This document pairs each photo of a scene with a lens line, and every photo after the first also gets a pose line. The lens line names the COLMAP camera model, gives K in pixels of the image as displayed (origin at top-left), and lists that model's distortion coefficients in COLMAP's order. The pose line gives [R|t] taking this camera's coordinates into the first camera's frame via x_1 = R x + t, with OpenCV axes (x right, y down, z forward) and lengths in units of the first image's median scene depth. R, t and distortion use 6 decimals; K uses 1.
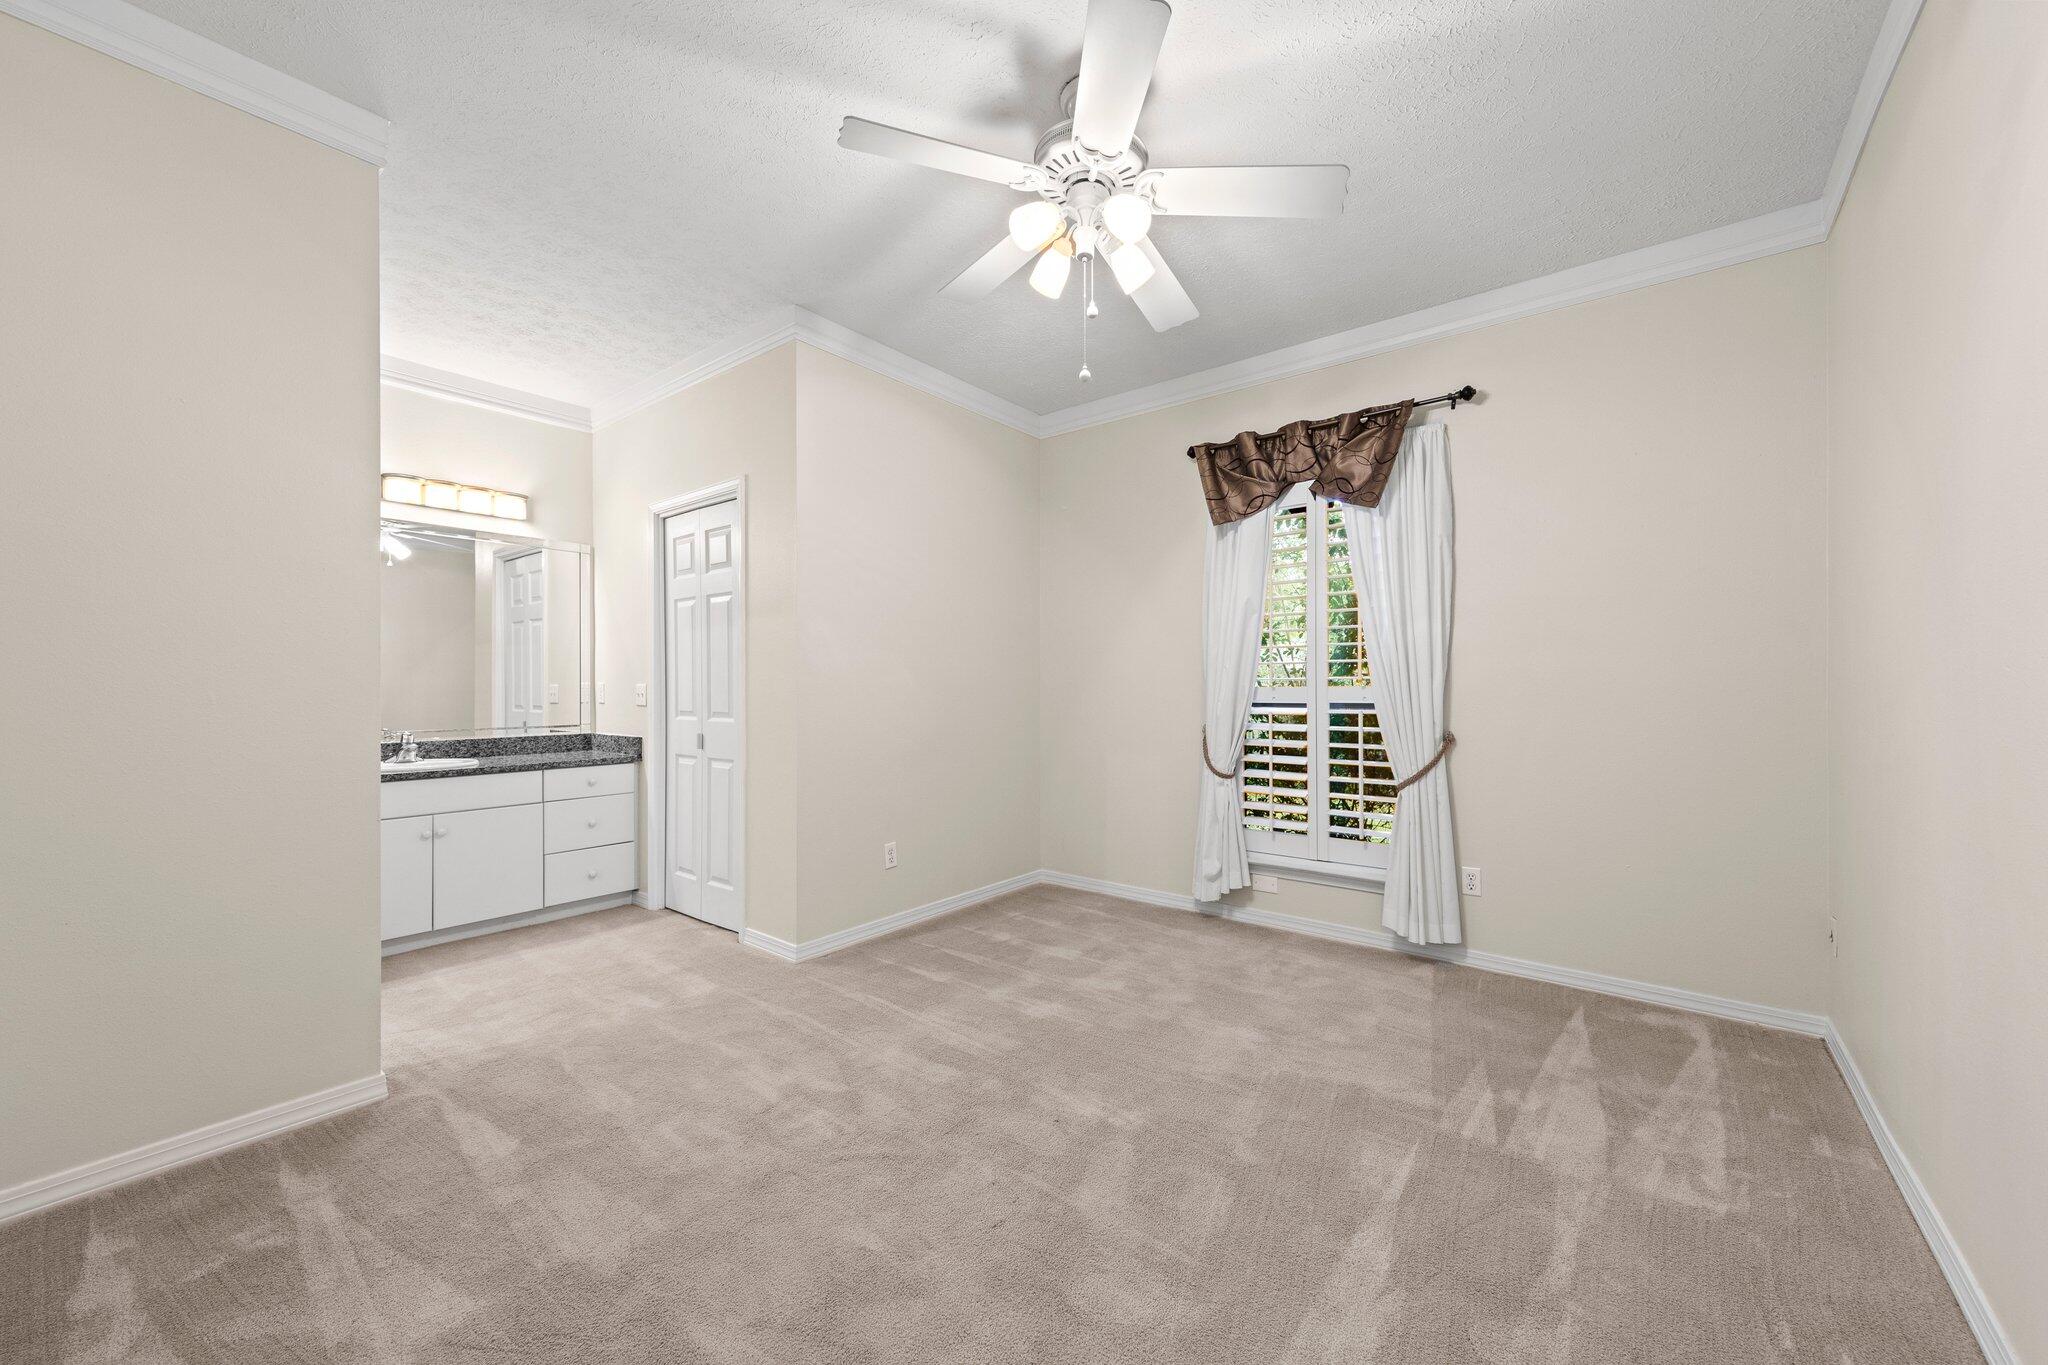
lens RADIAL K [[769.6, 0, 1034.8], [0, 769.6, 686.1], [0, 0, 1]] dist [0.002863, 0.000258]
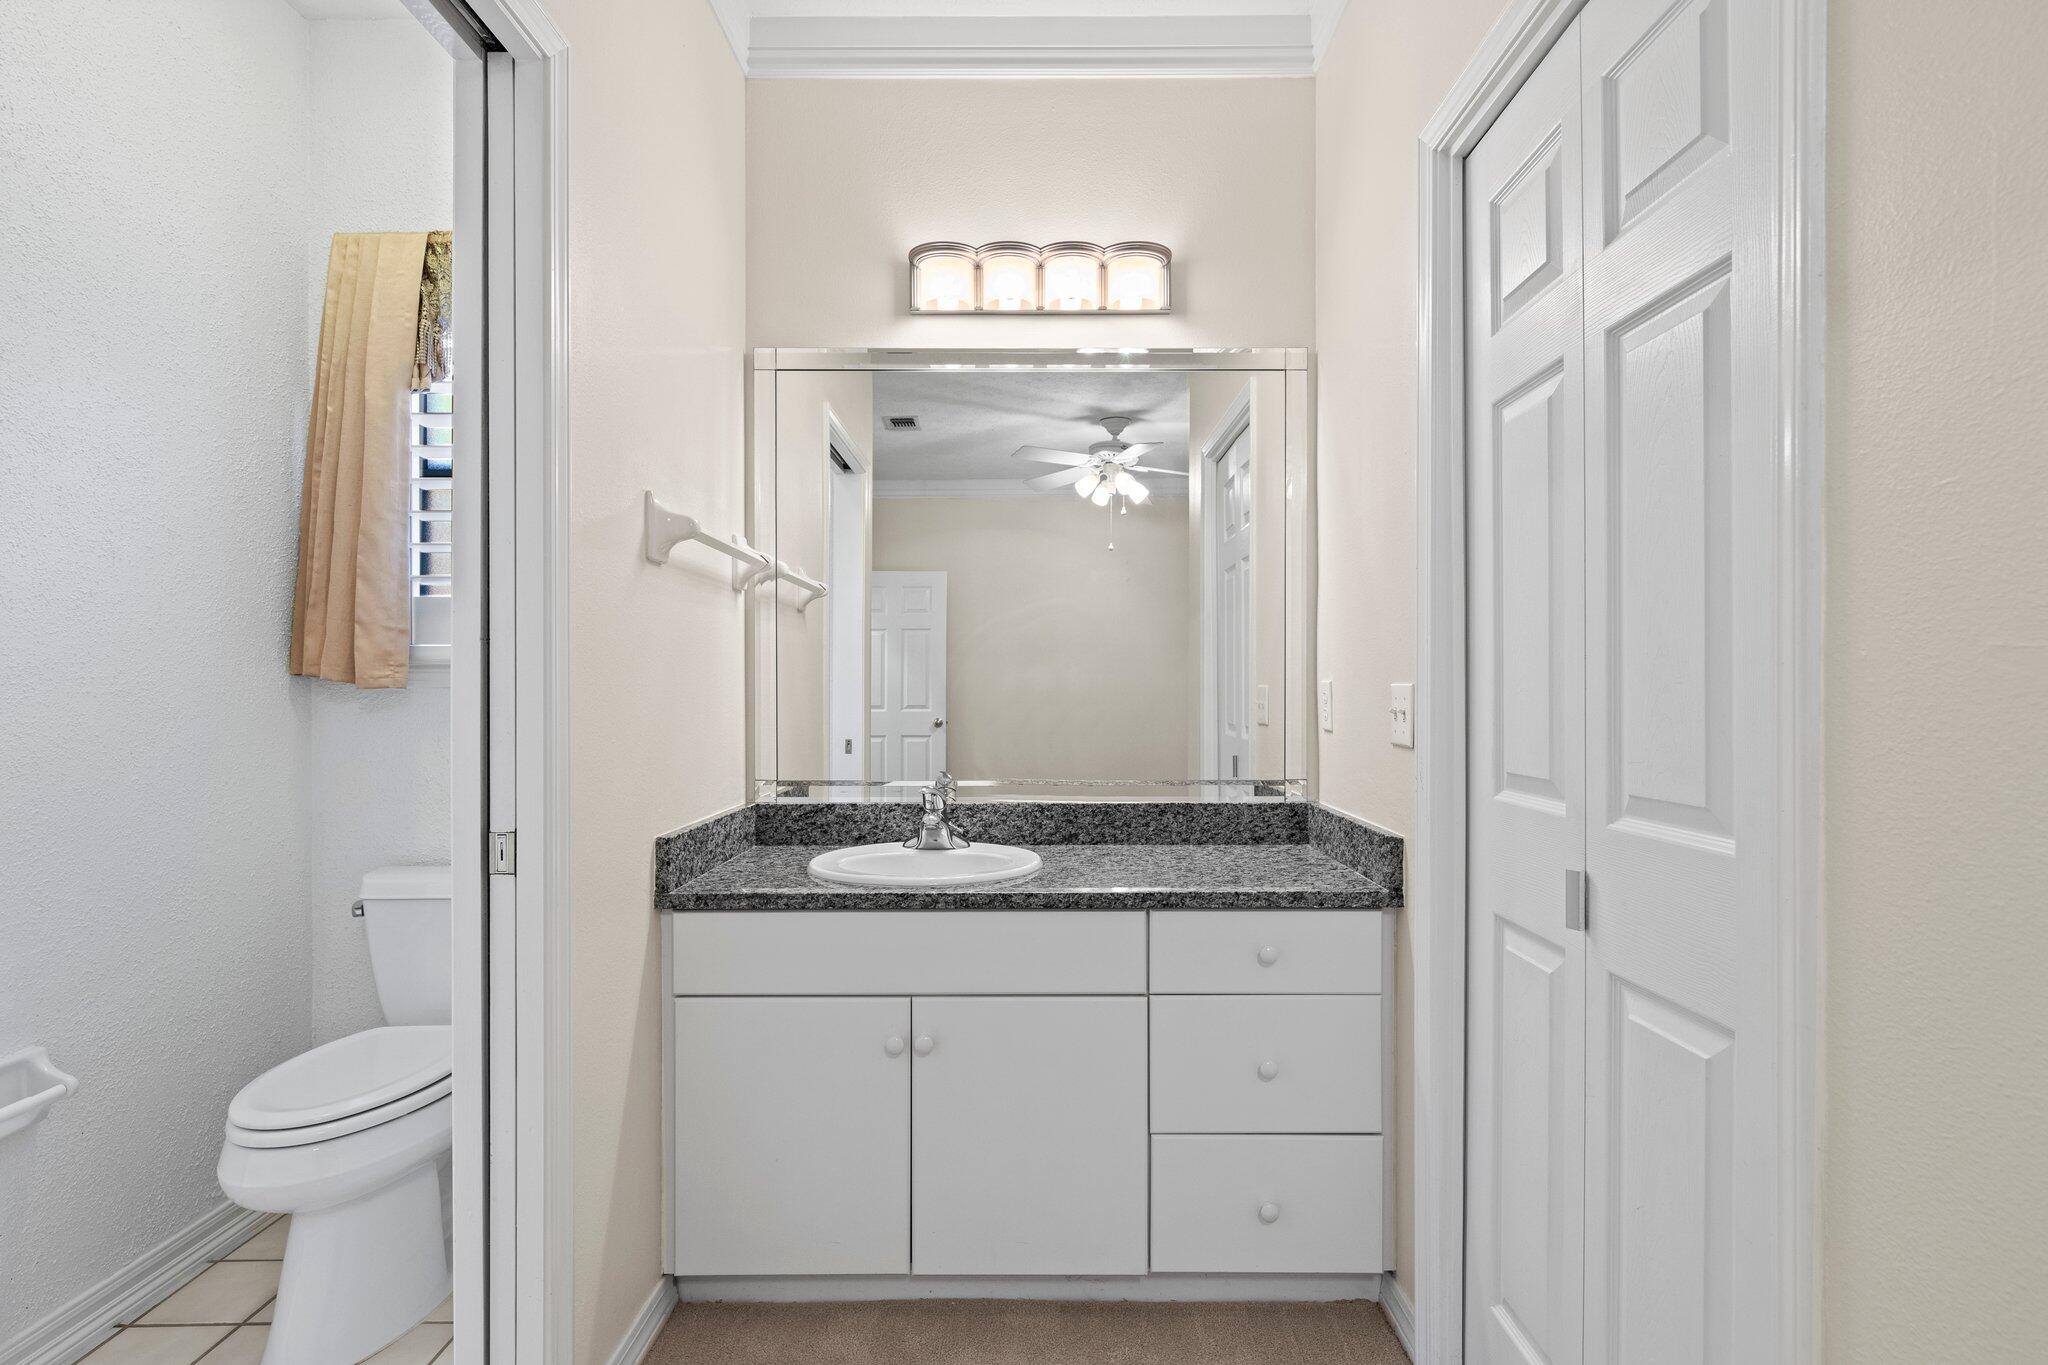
lens RADIAL K [[994.6, 0, 1040.2], [0, 994.6, 690.4], [0, 0, 1]] dist [0.004822, -0.001008]
pose [[0.601007, 0.001739, -0.799242, -0.273933], [-0.001894, 0.999998, 0.000751, 0.001011], [0.799242, 0.001062, 0.601009, 0.652054]]
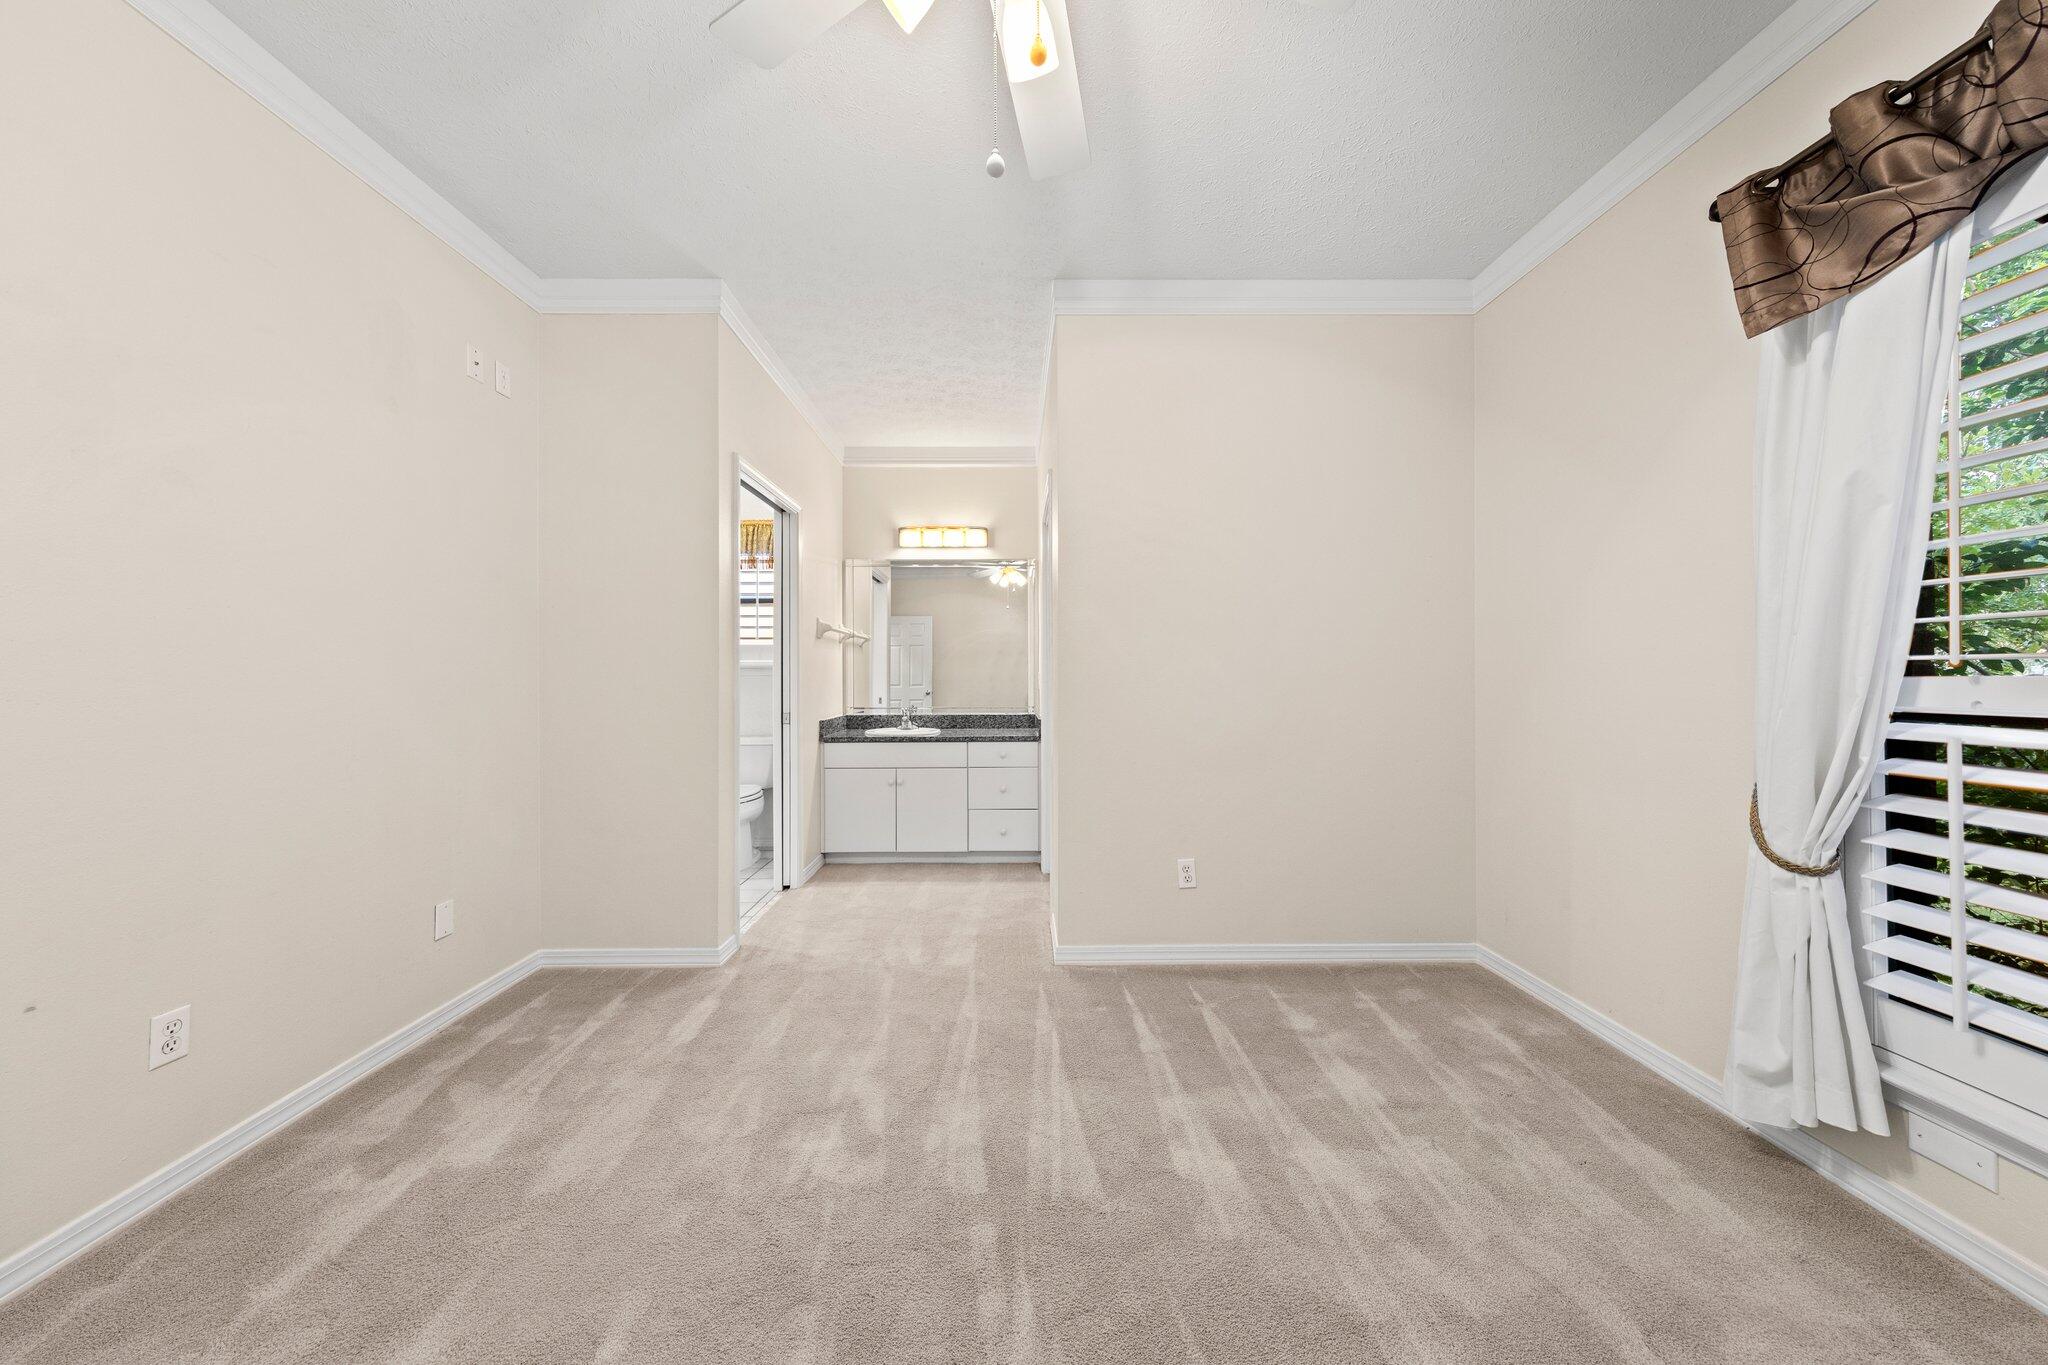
lens RADIAL K [[668.3, 0, 1034.5], [0, 668.3, 672.4], [0, 0, 1]] dist [0.005389, -0.000526]
pose [[0.625891, -0.003937, -0.779901, 0.278066], [0.000717, 0.999990, -0.004472, 0.000221], [0.779911, 0.002240, 0.625887, 0.392763]]
